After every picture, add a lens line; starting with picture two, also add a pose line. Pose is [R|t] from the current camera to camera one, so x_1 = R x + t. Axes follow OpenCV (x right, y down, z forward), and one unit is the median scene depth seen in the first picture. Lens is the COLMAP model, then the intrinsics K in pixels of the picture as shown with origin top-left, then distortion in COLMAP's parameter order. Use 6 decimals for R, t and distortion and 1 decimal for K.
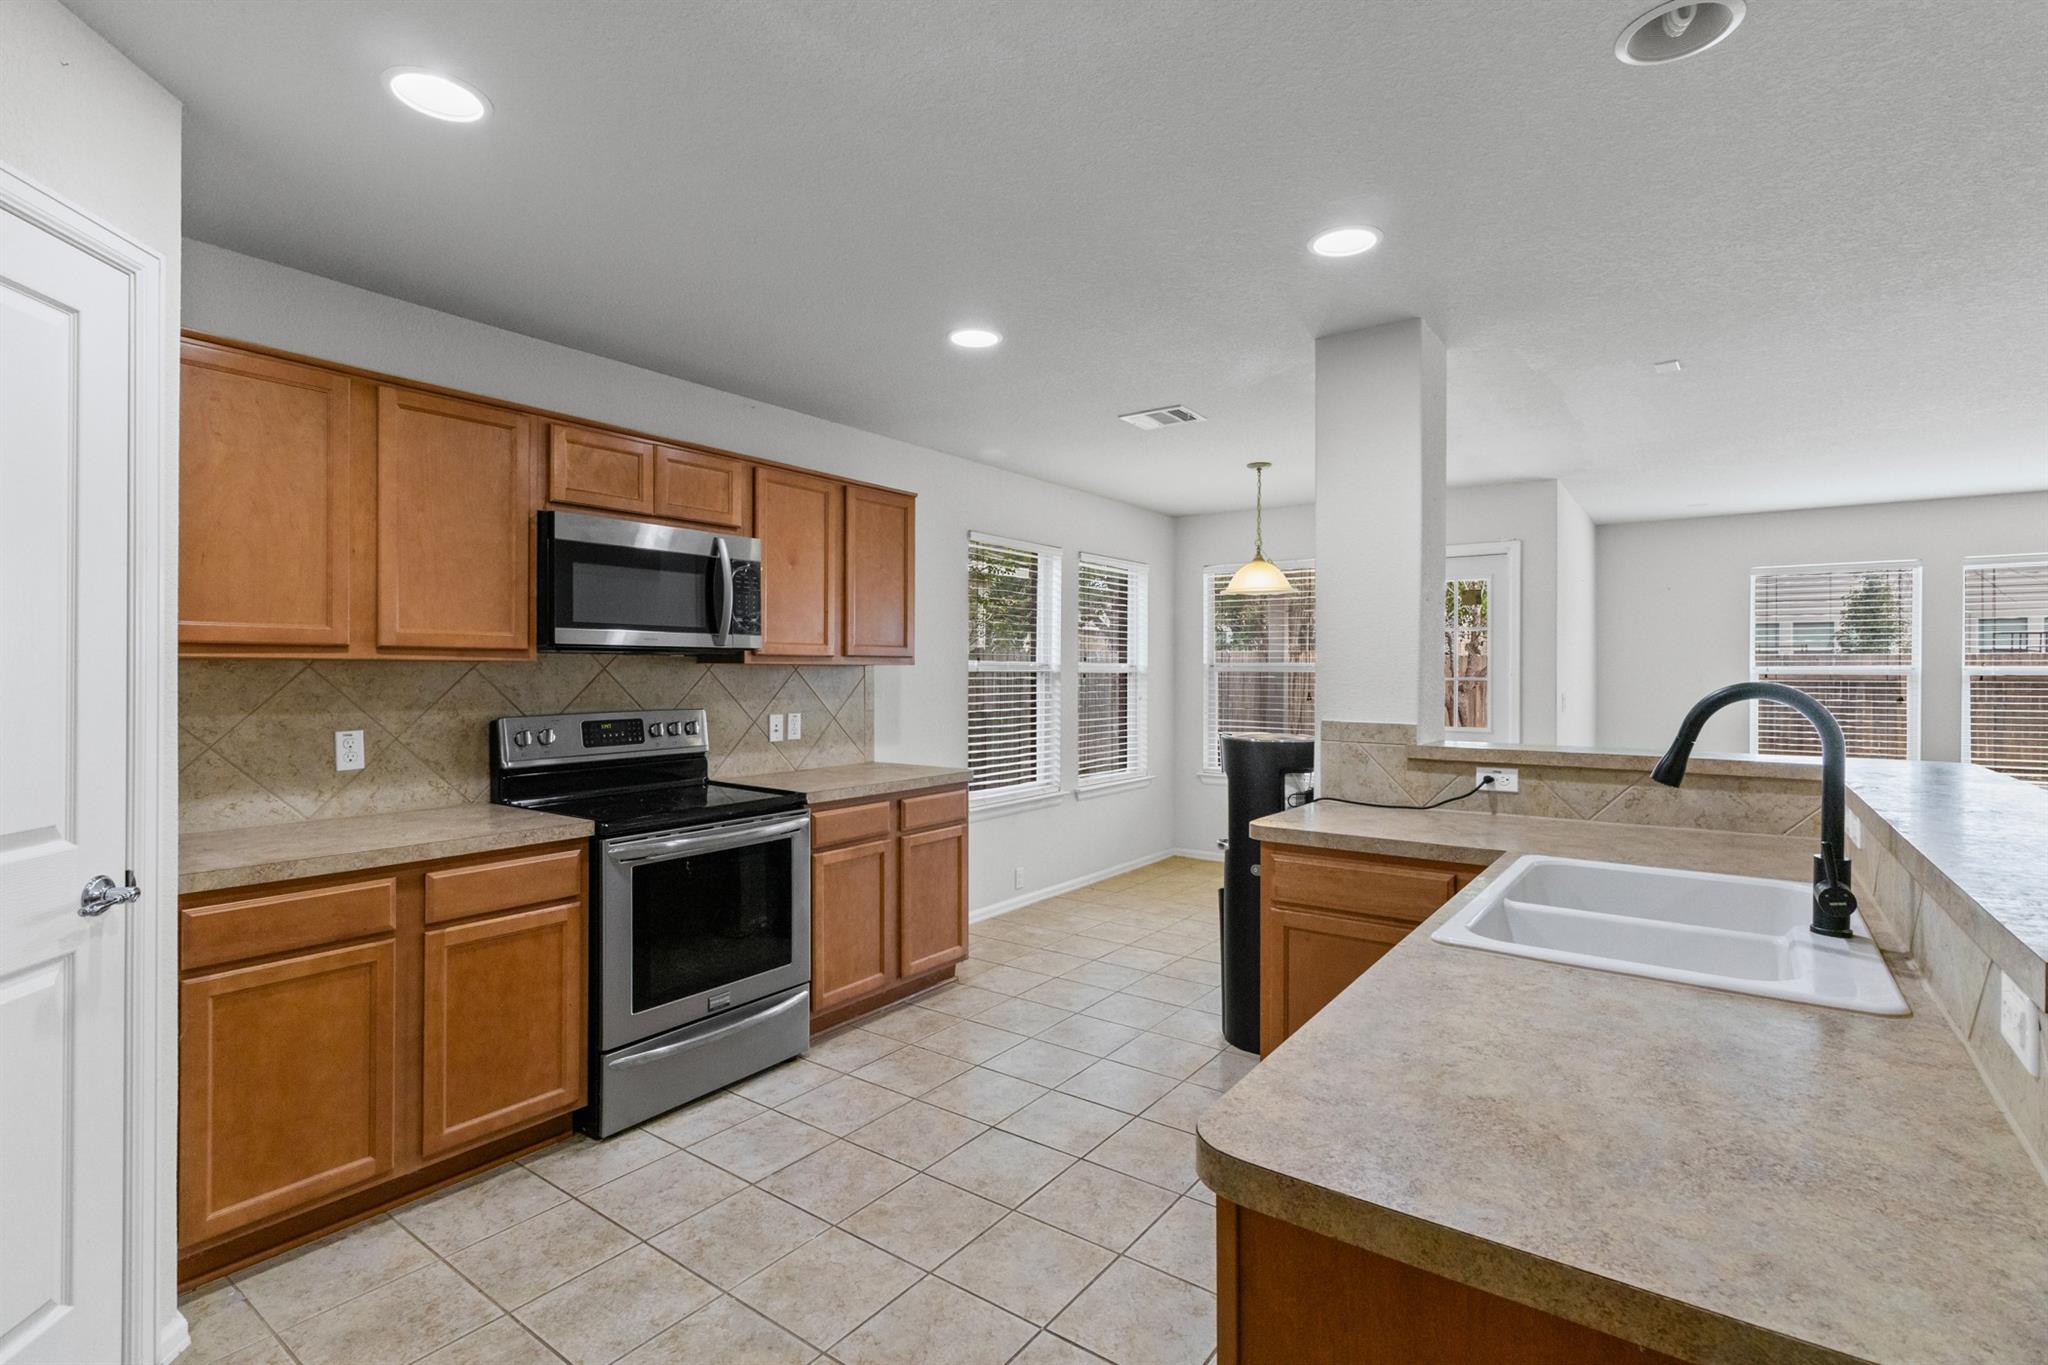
lens RADIAL K [[946.2, 0, 1020.4], [0, 946.2, 685.7], [0, 0, 1]] dist [0.001279, 0.001135]
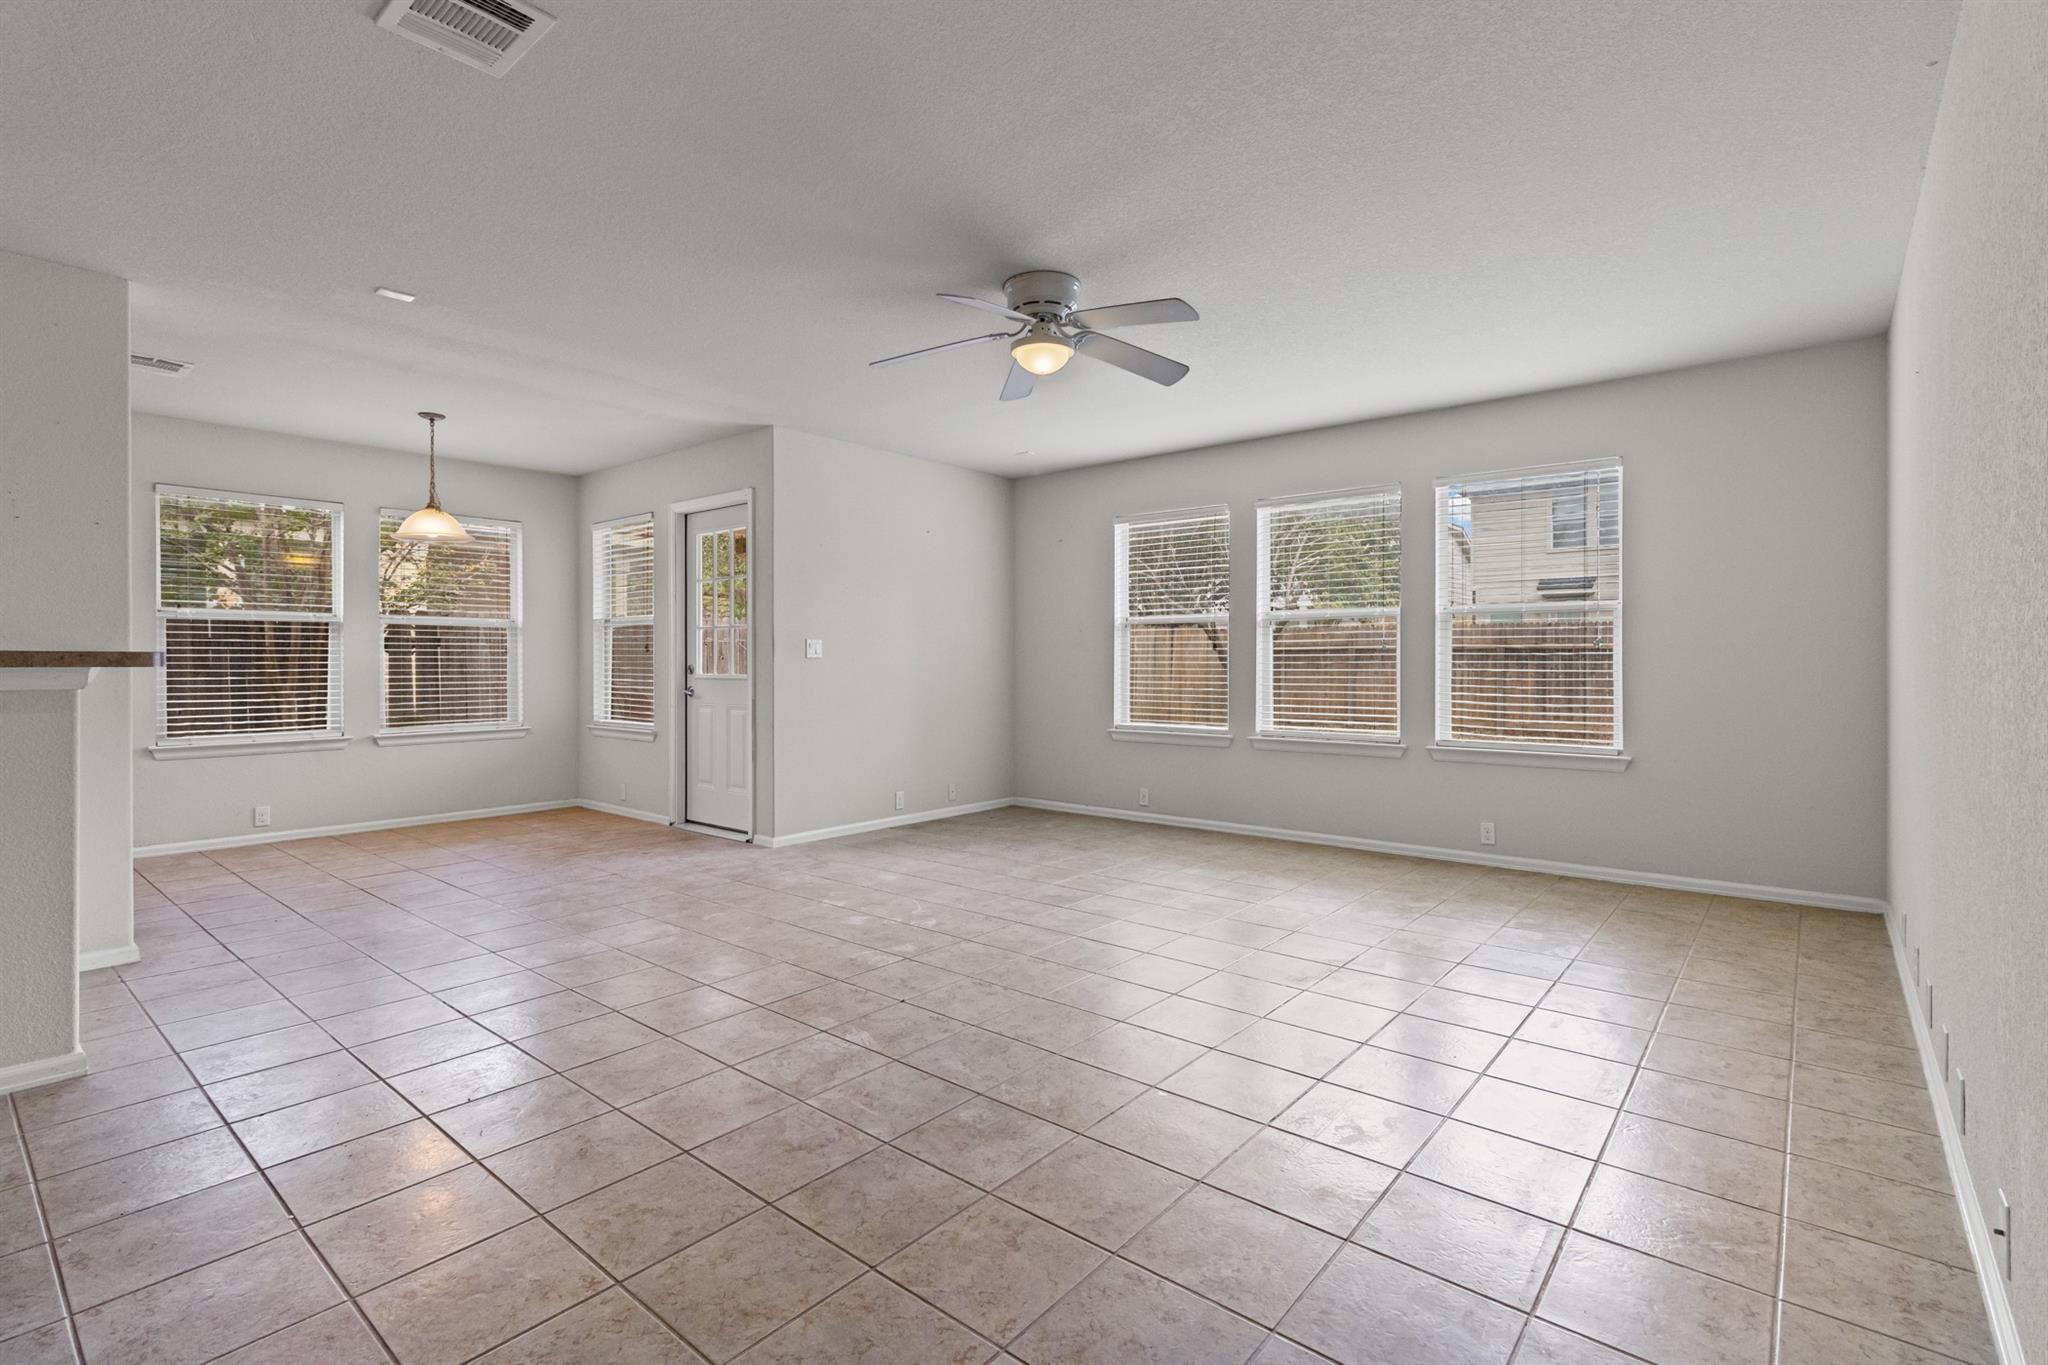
lens RADIAL K [[946.2, 0, 1023.4], [0, 946.2, 674.6], [0, 0, 1]] dist [0.001279, 0.001135]
pose [[0.997769, -0.003838, -0.066651, 1.450992], [0.003955, 0.999991, 0.001625, 0.075326], [0.066644, -0.001885, 0.997775, 0.018745]]
